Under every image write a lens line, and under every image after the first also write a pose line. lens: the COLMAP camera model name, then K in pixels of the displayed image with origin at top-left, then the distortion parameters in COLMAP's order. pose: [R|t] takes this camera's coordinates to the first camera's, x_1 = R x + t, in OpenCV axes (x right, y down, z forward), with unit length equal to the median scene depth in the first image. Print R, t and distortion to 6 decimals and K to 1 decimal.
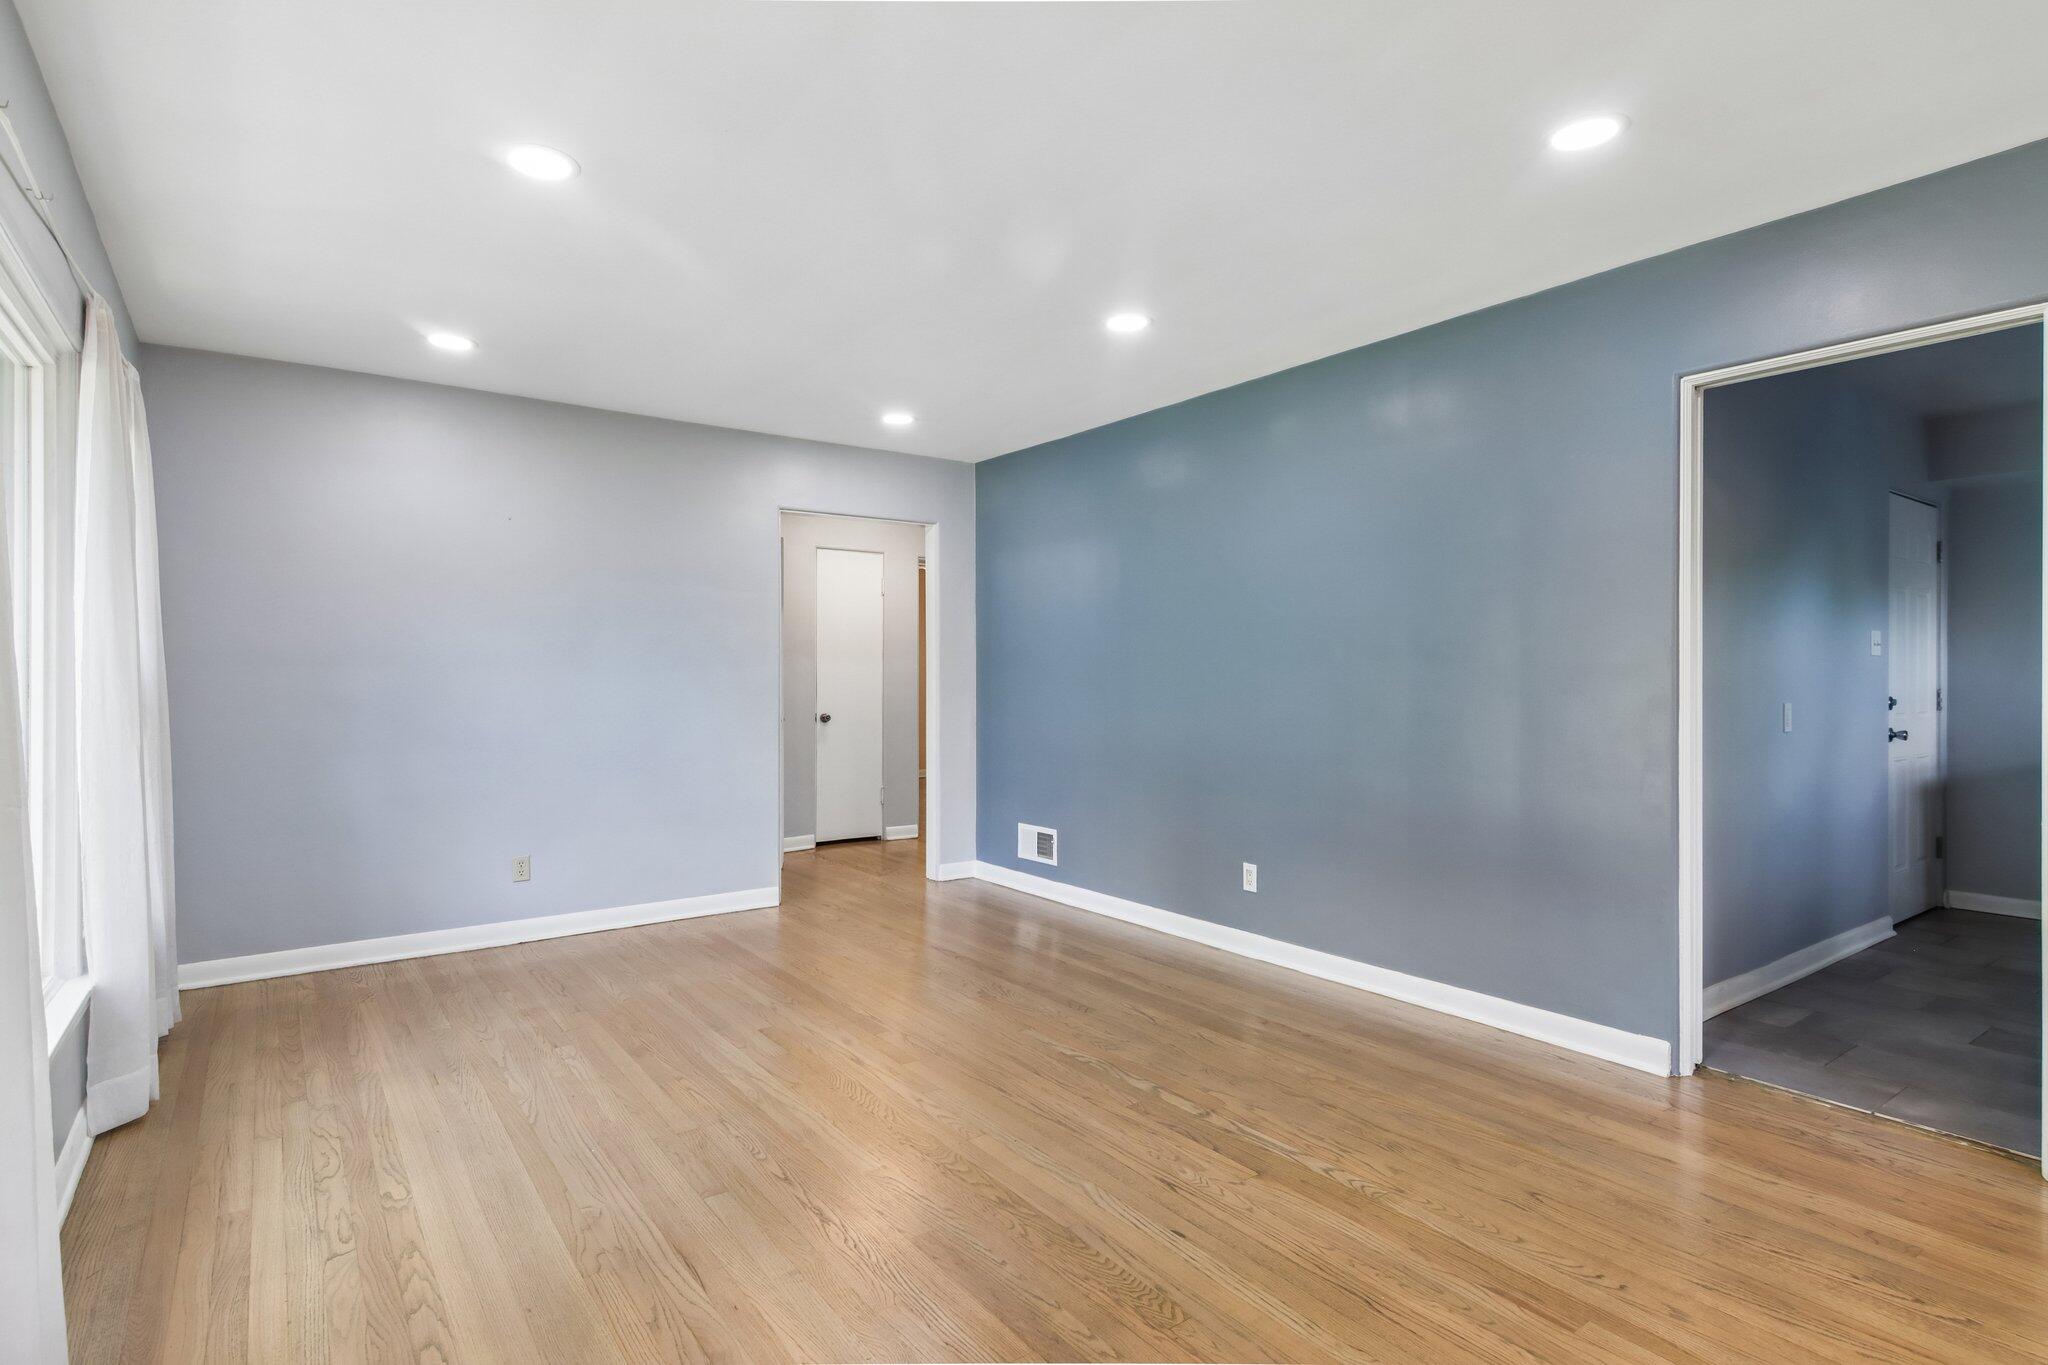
lens RADIAL K [[1043.0, 0, 1004.8], [0, 1043.0, 681.8], [0, 0, 1]] dist [-0.008681, -0.006351]
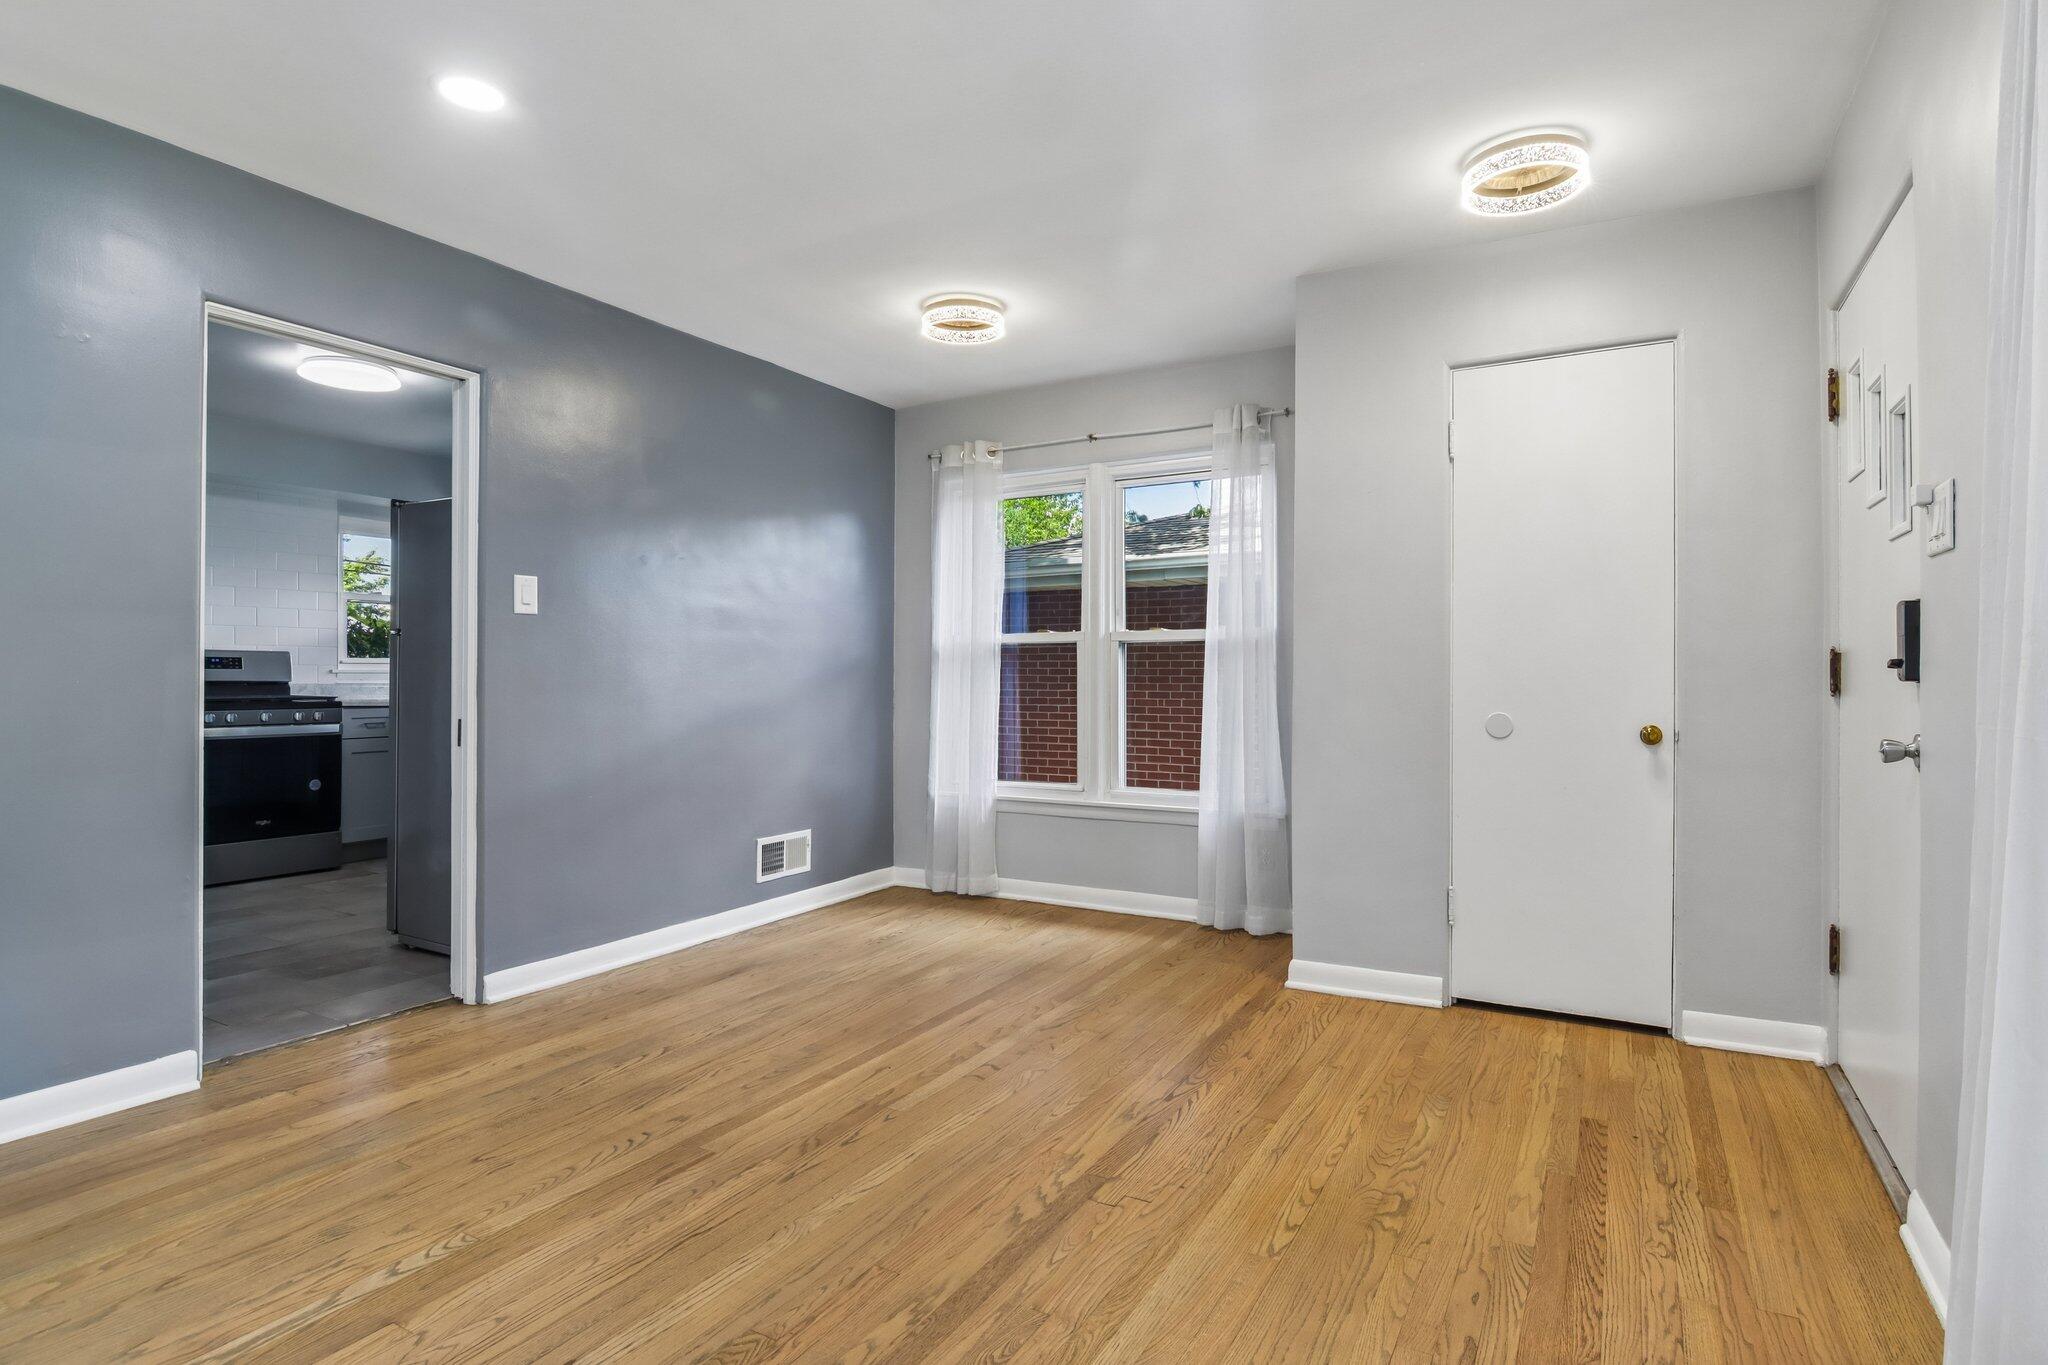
lens RADIAL K [[1043.0, 0, 1011.6], [0, 1043.0, 677.0], [0, 0, 1]] dist [-0.008681, -0.006351]
pose [[-0.423765, -0.004863, 0.905759, -0.543008], [0.004737, 0.999960, 0.007585, 0.028520], [-0.905760, 0.007505, -0.423725, 0.871560]]
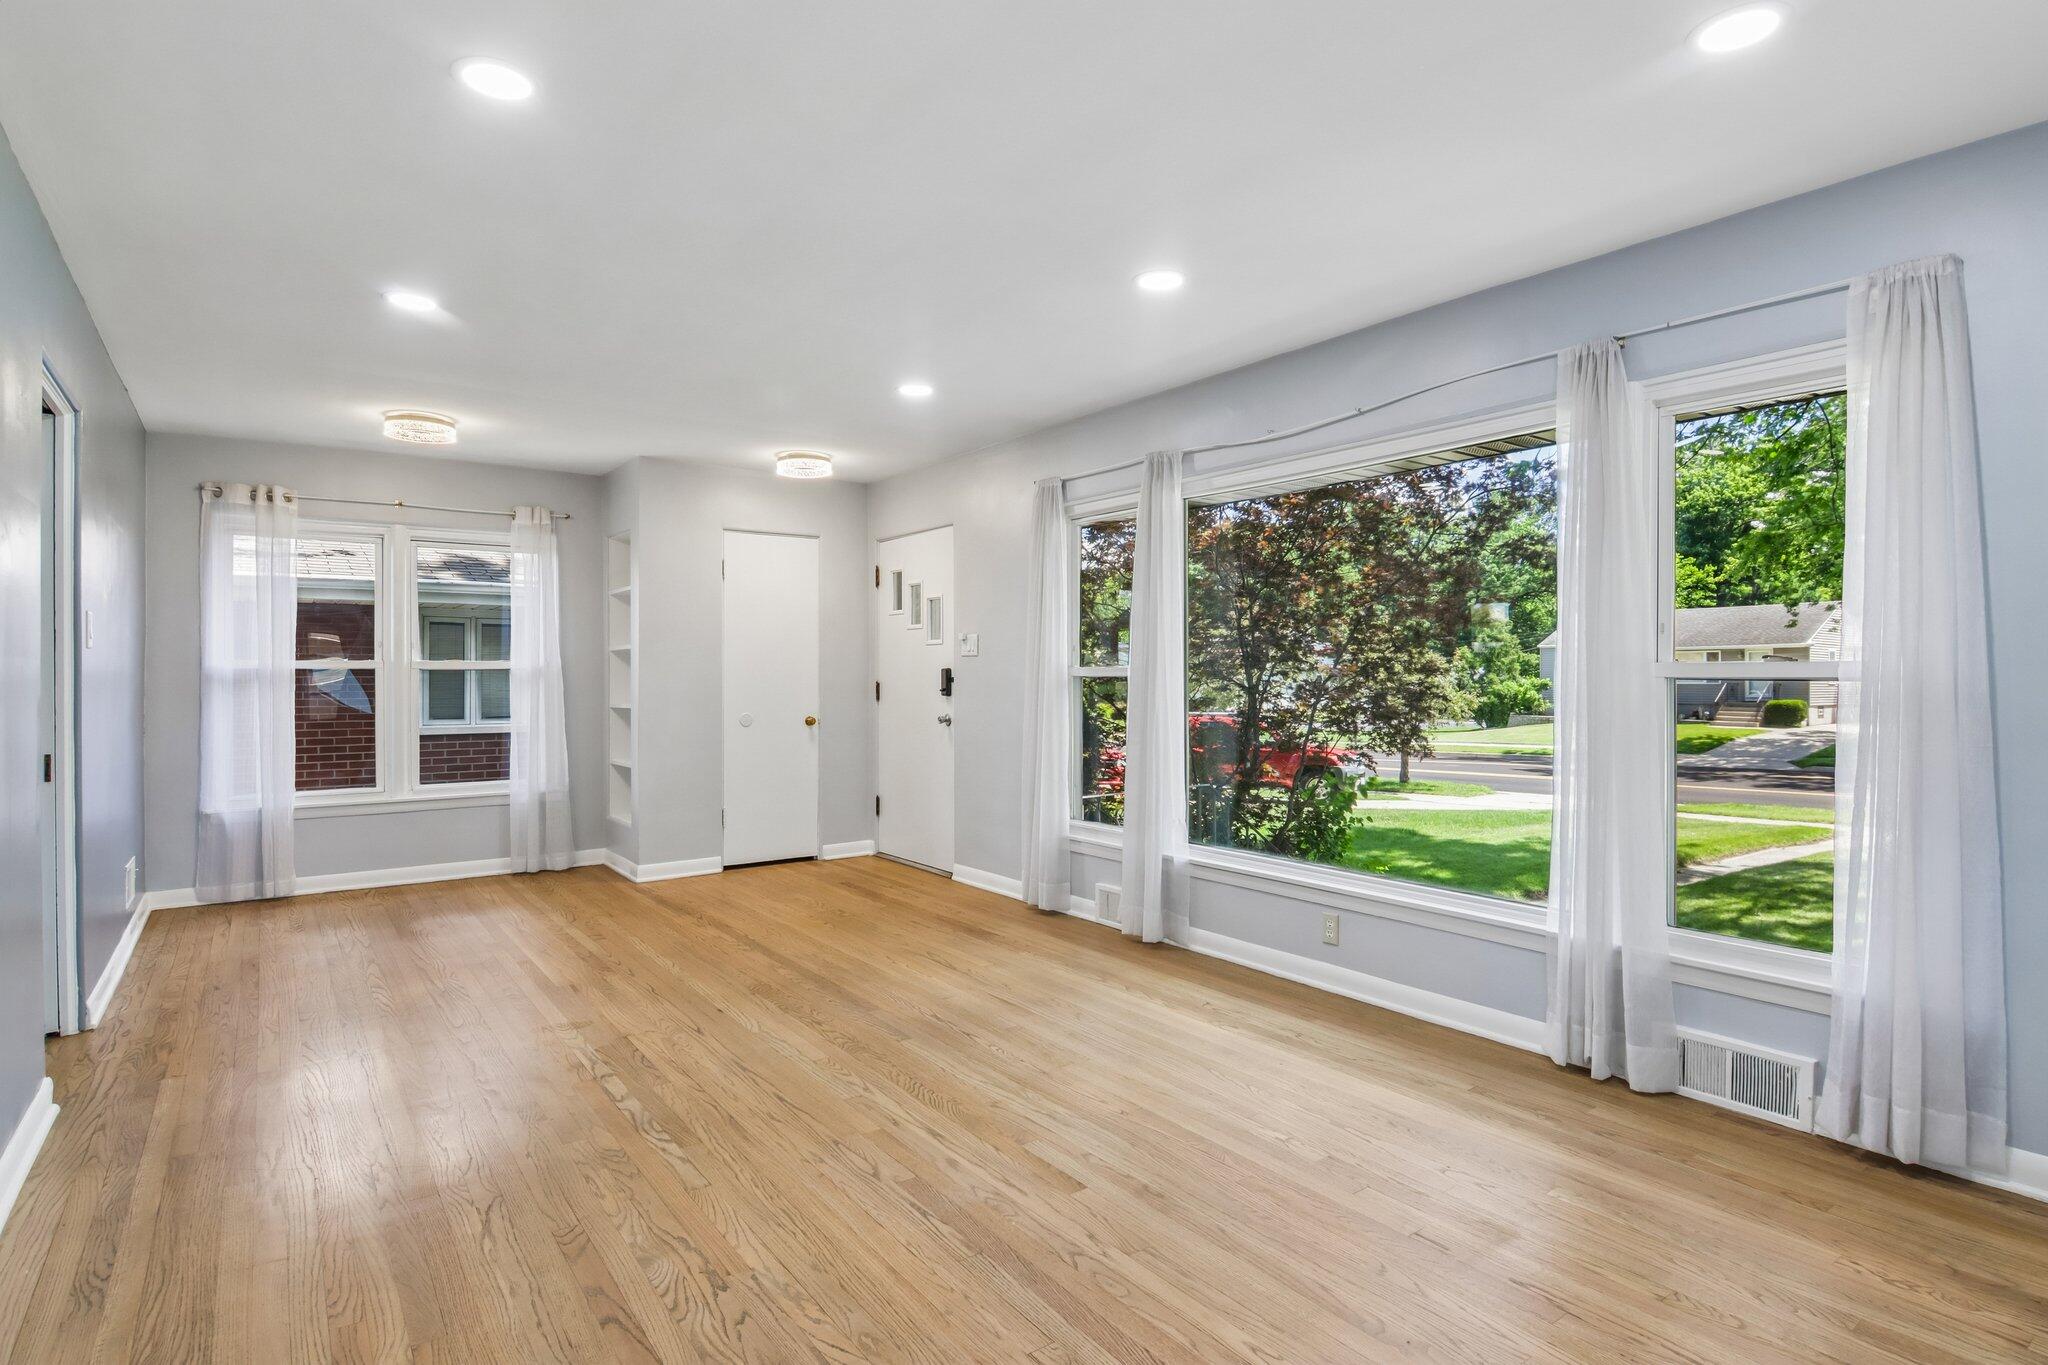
lens RADIAL K [[1043.0, 0, 1026.3], [0, 1043.0, 686.7], [0, 0, 1]] dist [-0.008681, -0.006351]
pose [[-0.999730, 0.002117, -0.023130, -0.245152], [0.001807, 0.999909, 0.013403, -0.009354], [0.023156, 0.013358, -0.999643, 2.283688]]
